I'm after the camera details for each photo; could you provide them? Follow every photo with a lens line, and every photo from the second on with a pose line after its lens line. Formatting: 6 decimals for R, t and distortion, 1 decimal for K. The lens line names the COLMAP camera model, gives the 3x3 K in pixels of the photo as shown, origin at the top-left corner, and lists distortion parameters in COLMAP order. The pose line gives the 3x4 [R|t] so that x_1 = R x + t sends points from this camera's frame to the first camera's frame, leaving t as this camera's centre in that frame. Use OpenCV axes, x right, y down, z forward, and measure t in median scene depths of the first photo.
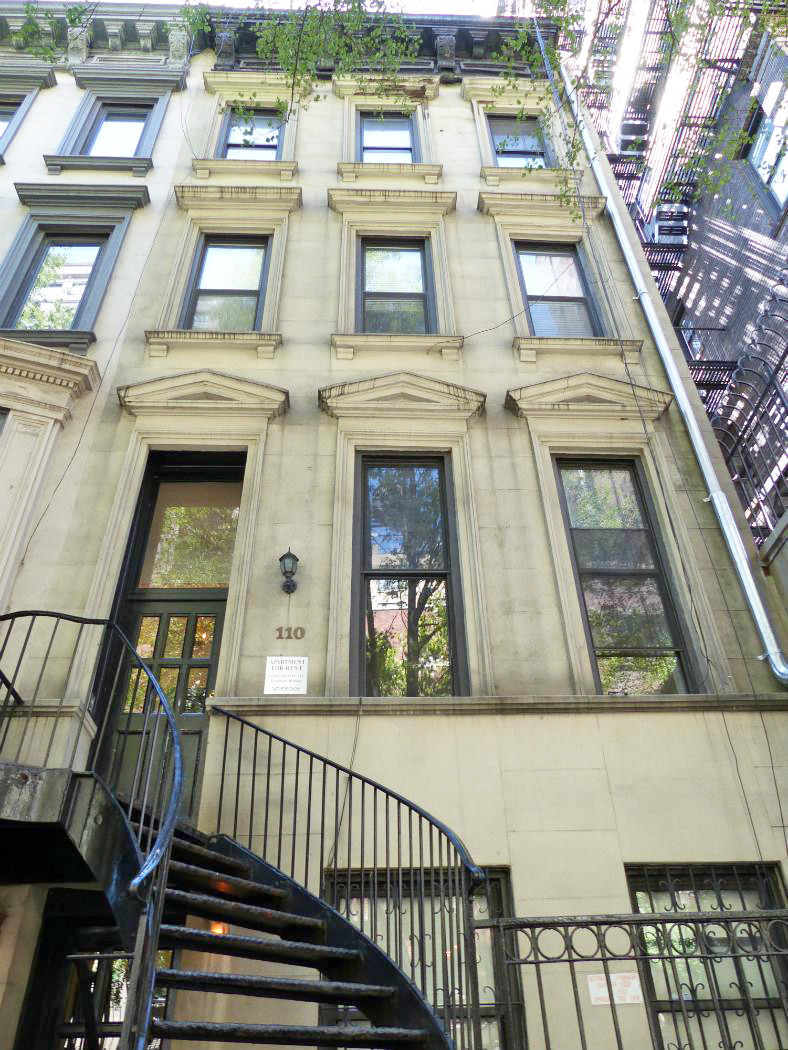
lens RADIAL K [[770.3, 0, 394.0], [0, 770.3, 525.0], [0, 0, 1]] dist [-0.000972, -0.000264]
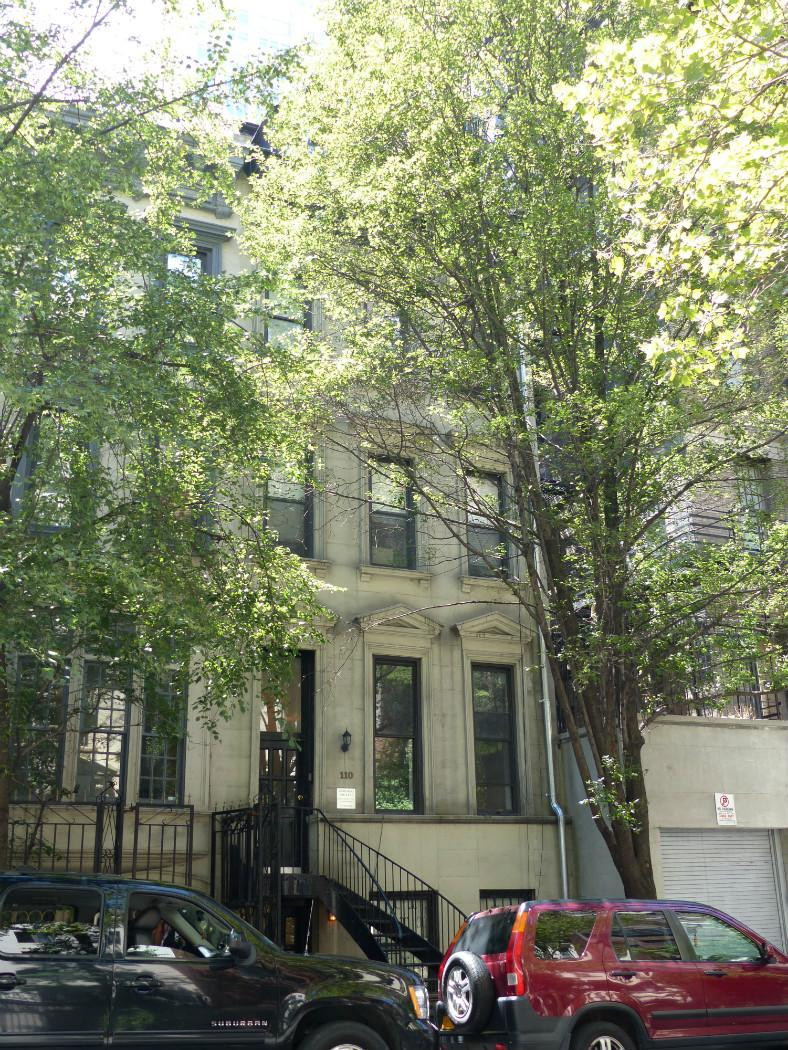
lens RADIAL K [[1136.4, 0, 394.0], [0, 1136.4, 525.0], [0, 0, 1]] dist [-0.001875, -0.005596]
pose [[0.935242, 0.120296, 0.332942, -1.011569], [-0.216171, 0.938850, 0.268013, -1.214014], [-0.280342, -0.322630, 0.904057, -1.431070]]
